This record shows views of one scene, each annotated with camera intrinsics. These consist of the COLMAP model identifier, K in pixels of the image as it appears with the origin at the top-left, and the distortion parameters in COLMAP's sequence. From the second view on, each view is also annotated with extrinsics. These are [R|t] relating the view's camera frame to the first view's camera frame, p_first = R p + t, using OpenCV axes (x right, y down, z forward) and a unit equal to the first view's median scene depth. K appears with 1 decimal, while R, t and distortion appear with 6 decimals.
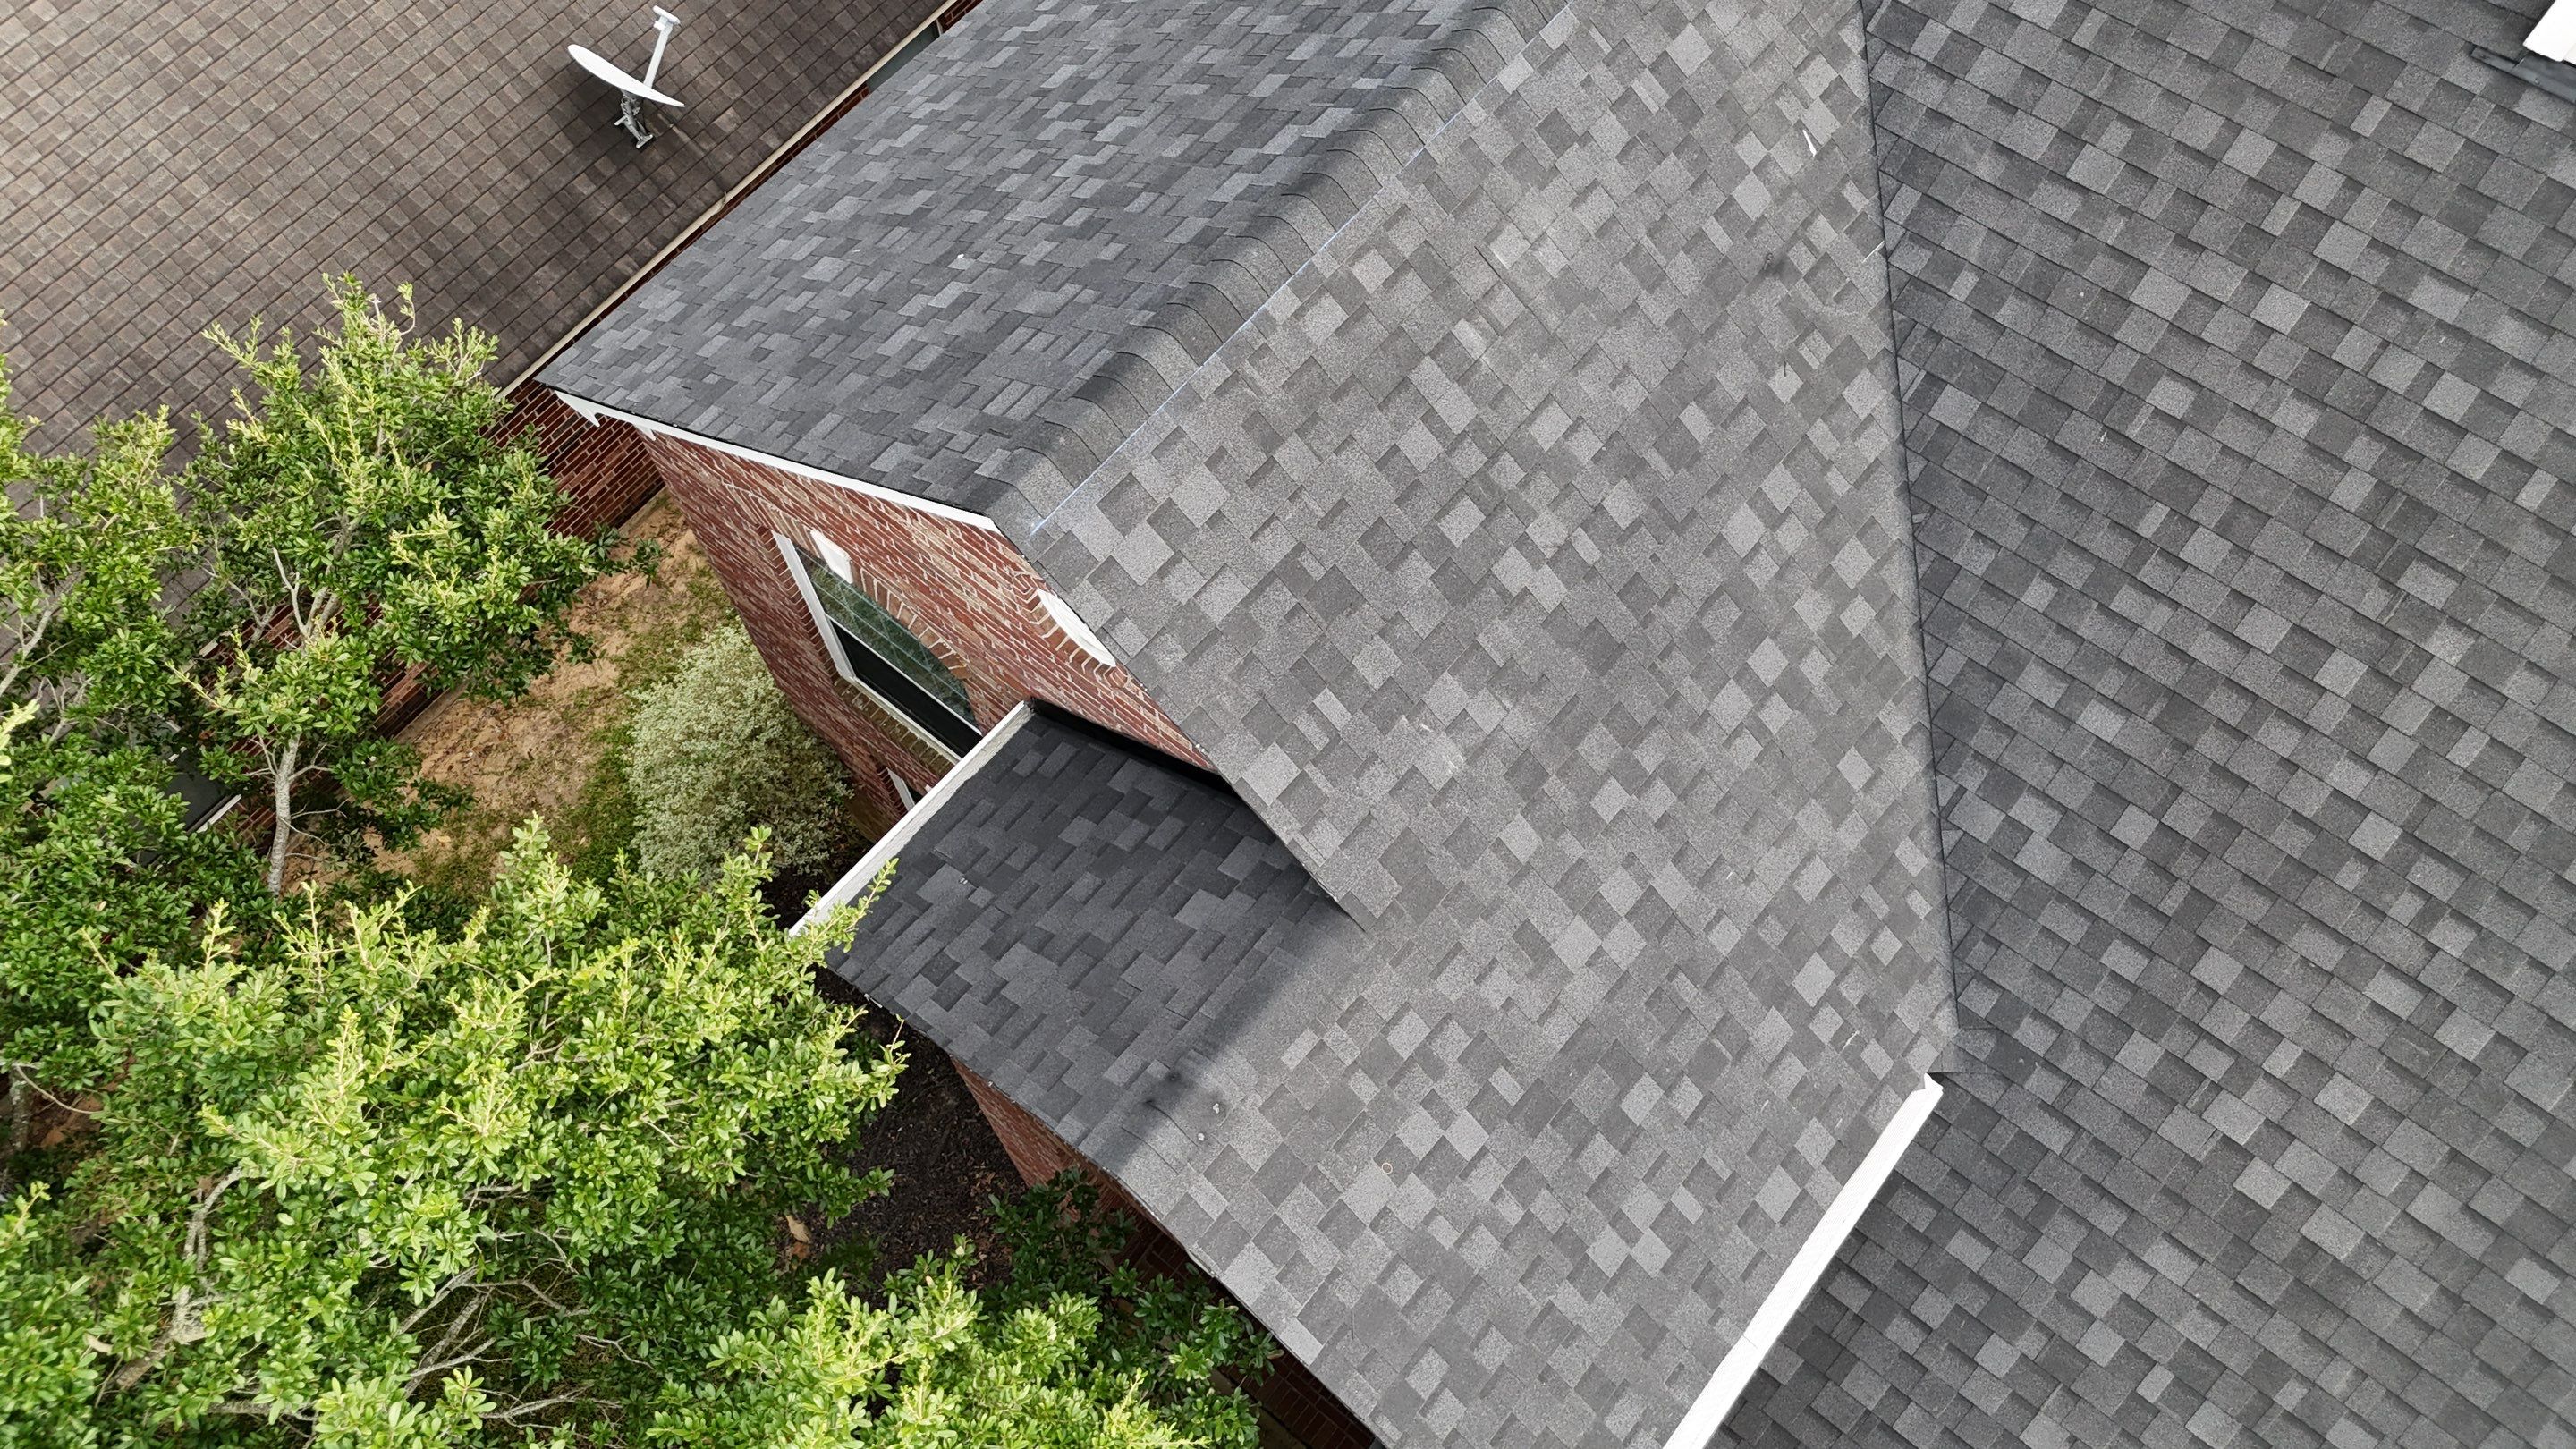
lens RADIAL K [[1901.9, 0, 1281.9], [0, 1901.9, 722.8], [0, 0, 1]] dist [0.067617, -0.062537]
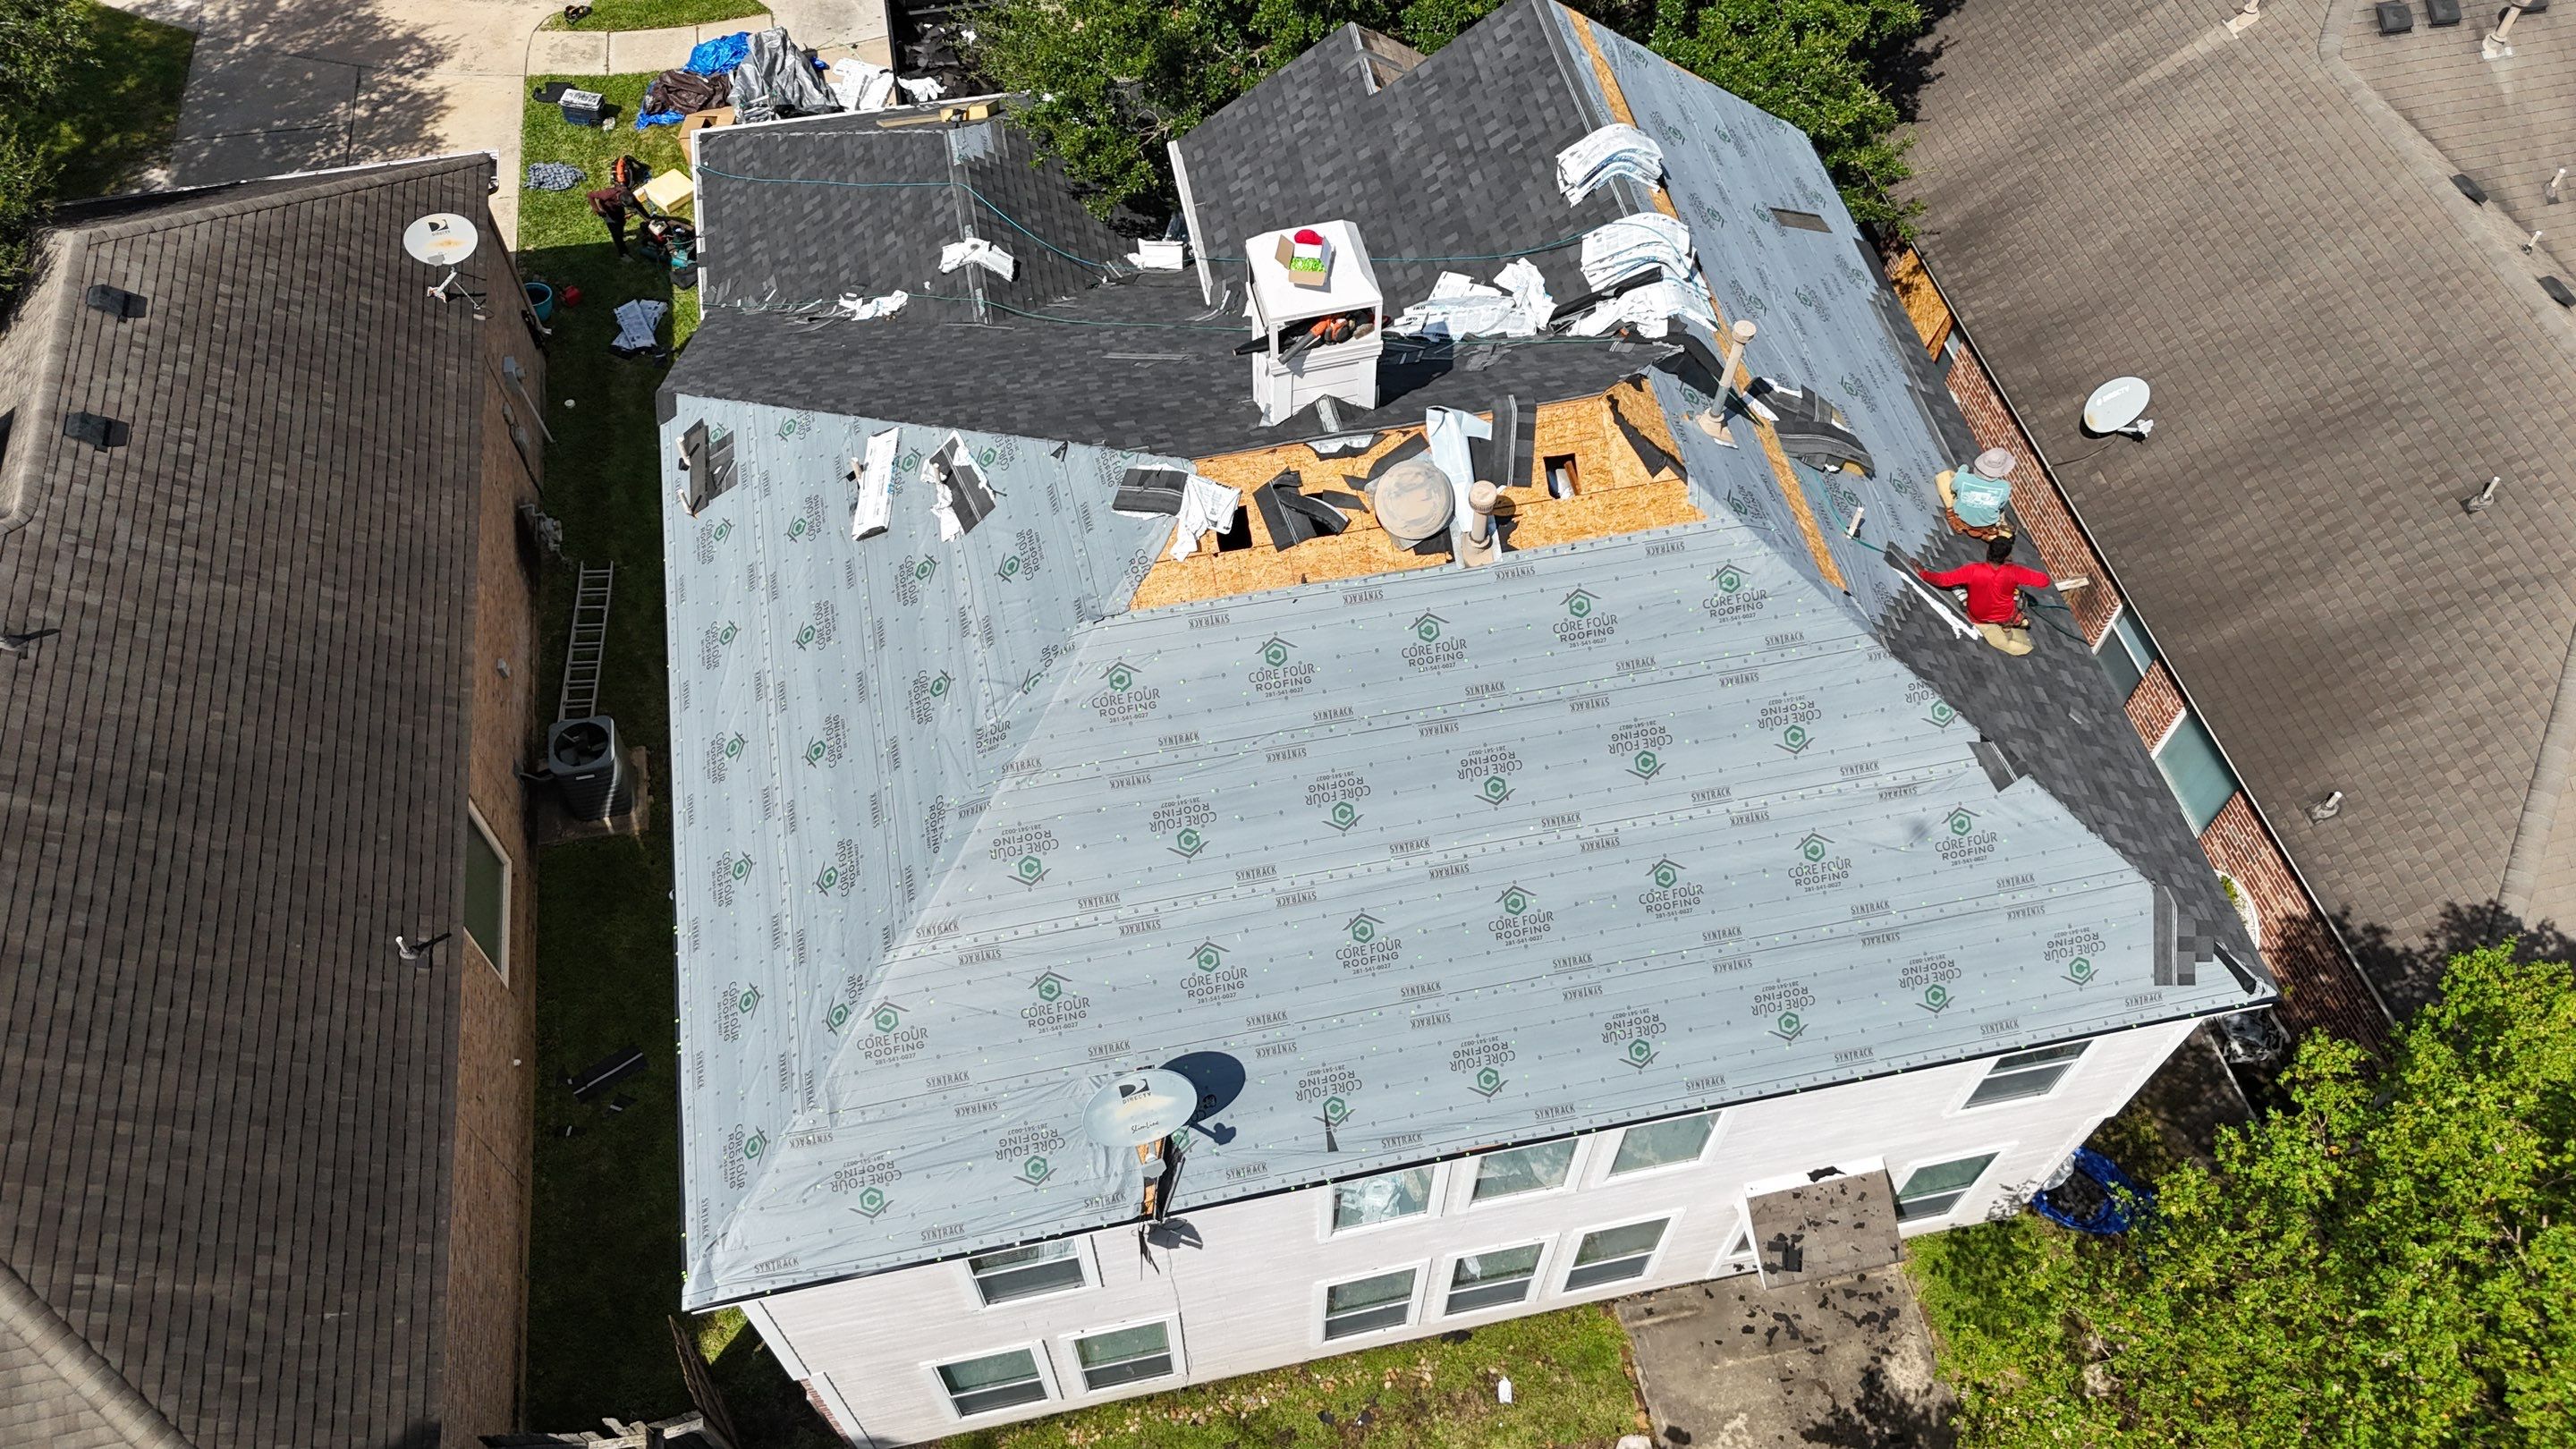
lens RADIAL K [[1893.1, 0, 1281.1], [0, 1893.1, 732.5], [0, 0, 1]] dist [0.074893, -0.076591]
pose [[-0.633699, 0.645901, -0.425719, 1.846721], [-0.696458, -0.236826, 0.677391, -1.853446], [0.336707, 0.725758, 0.599920, -0.091395]]
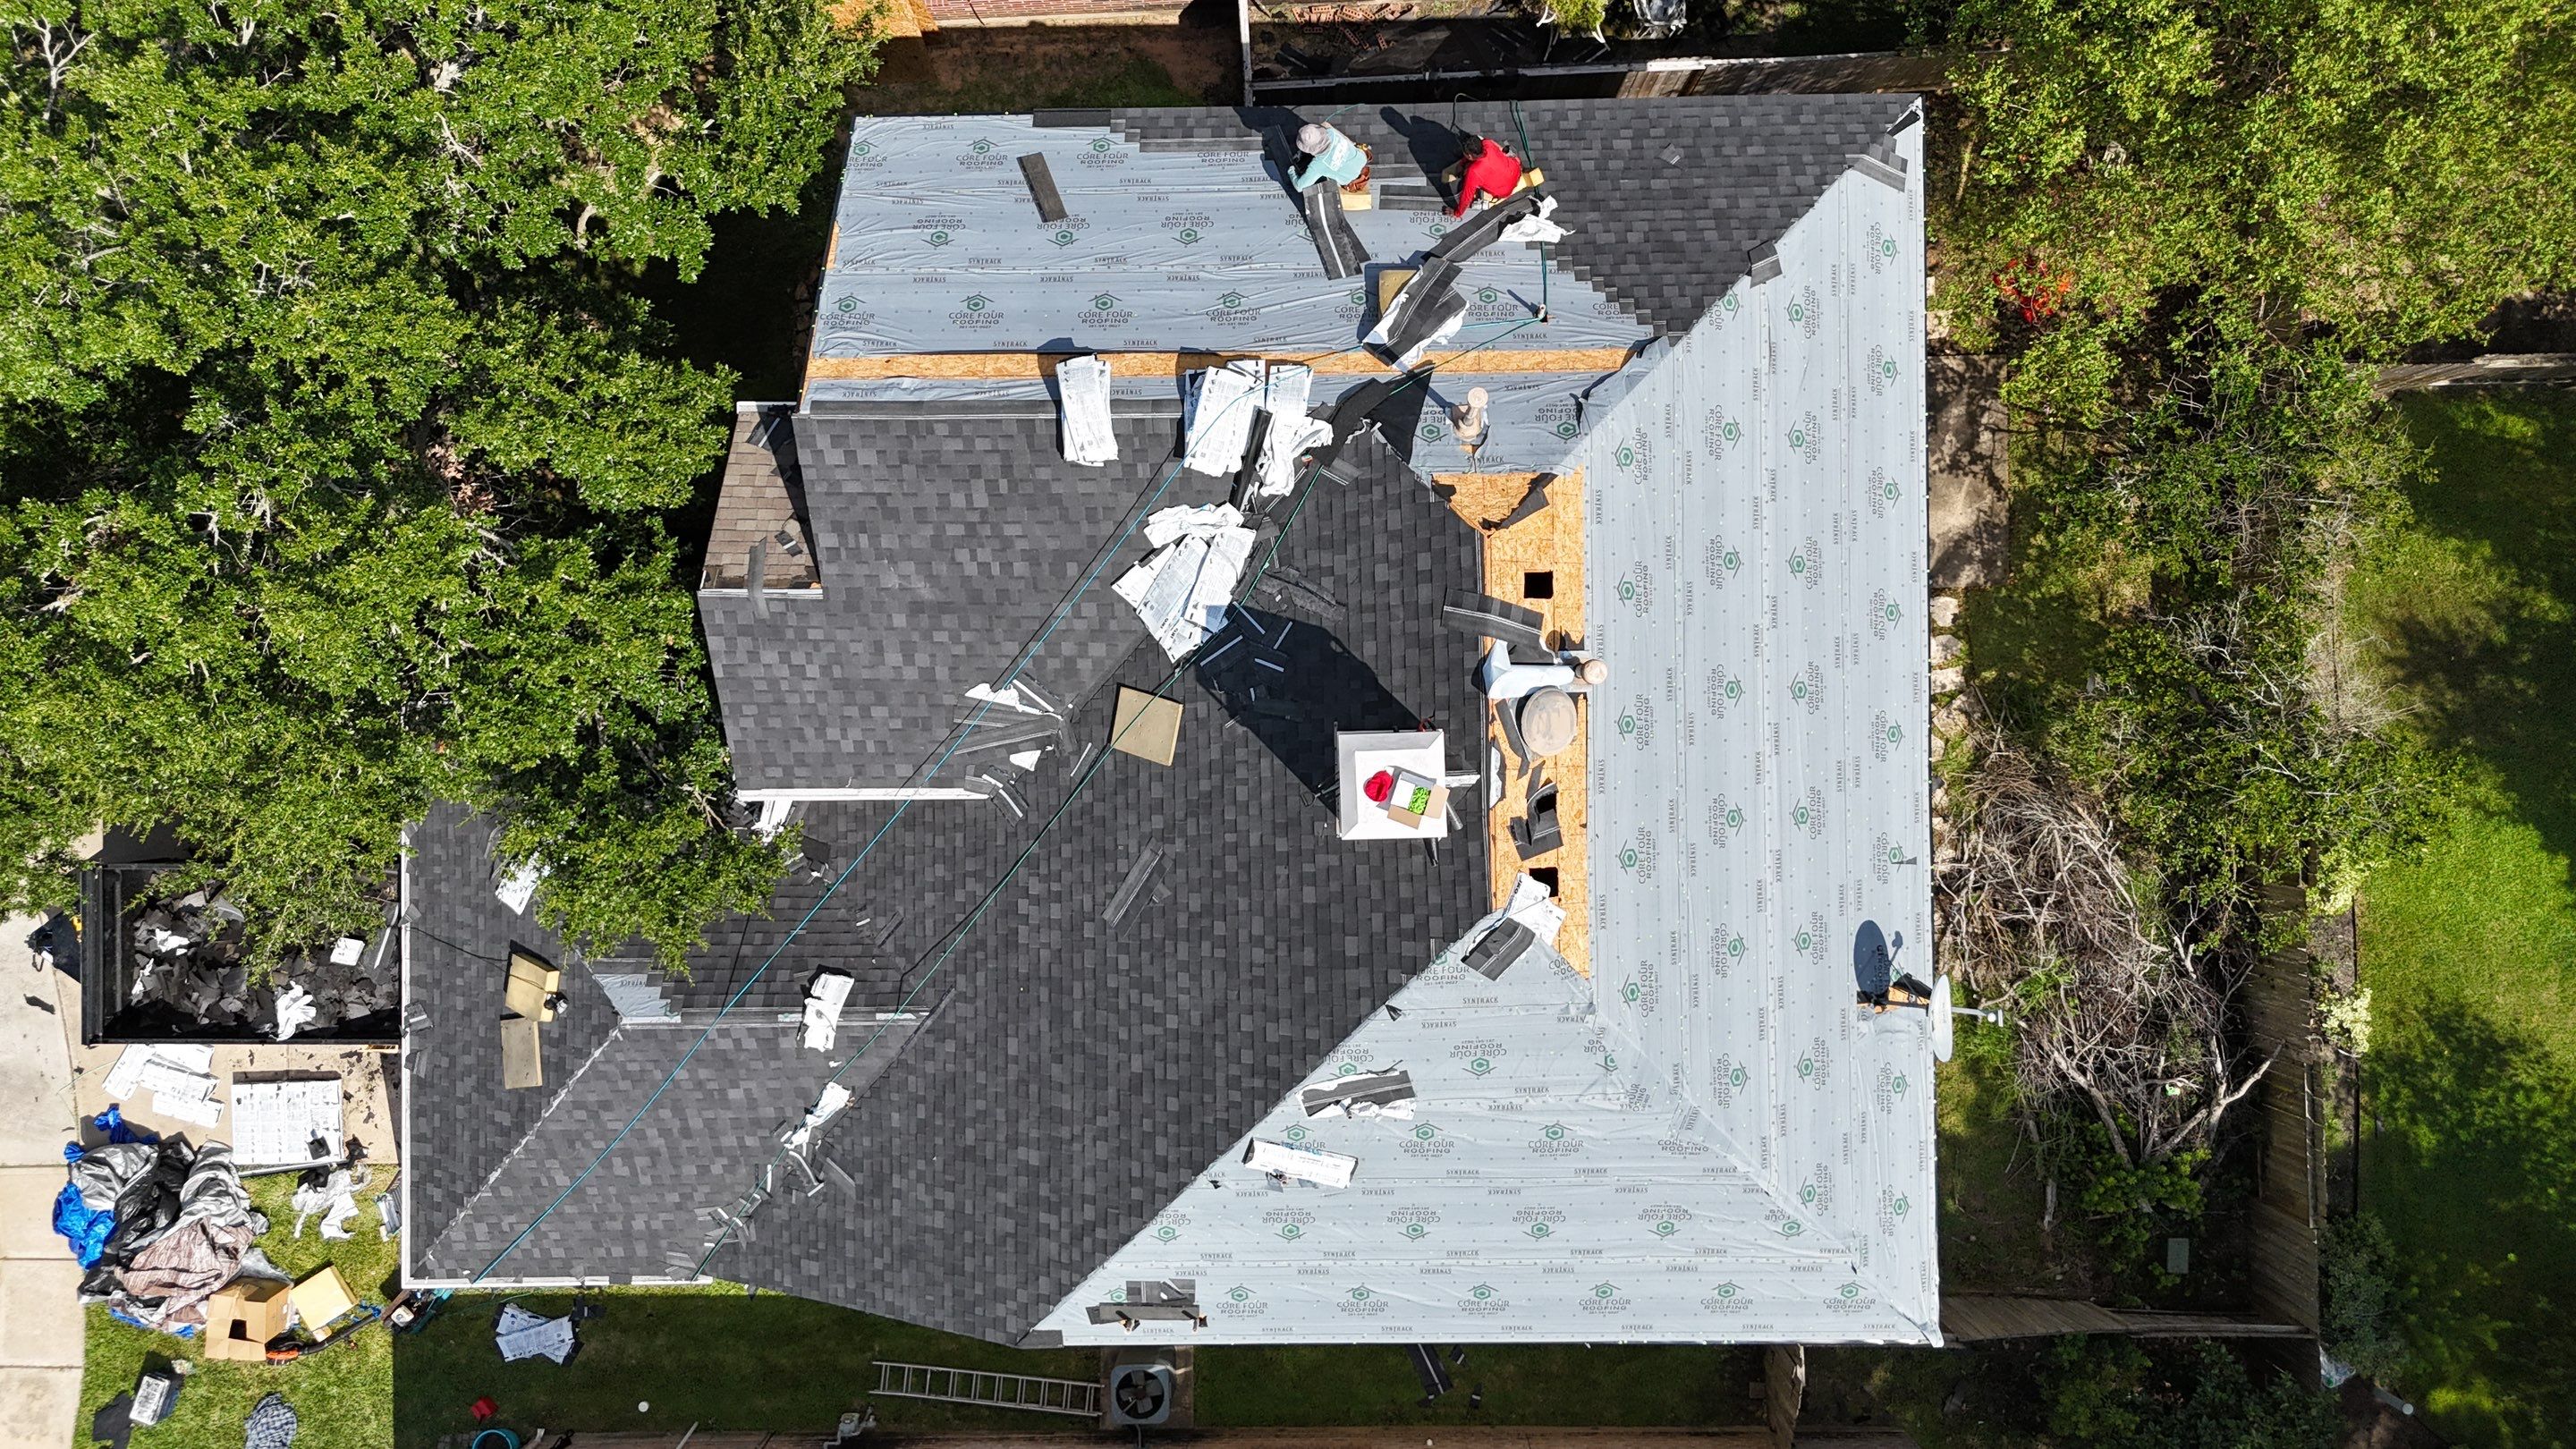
lens RADIAL K [[1893.1, 0, 1292.1], [0, 1893.1, 724.0], [0, 0, 1]] dist [0.074893, -0.076591]
pose [[0.641311, 0.767270, -0.004174, 0.570424], [-0.685711, 0.575566, 0.445561, -1.343082], [0.344268, -0.282881, 0.895242, -1.159148]]
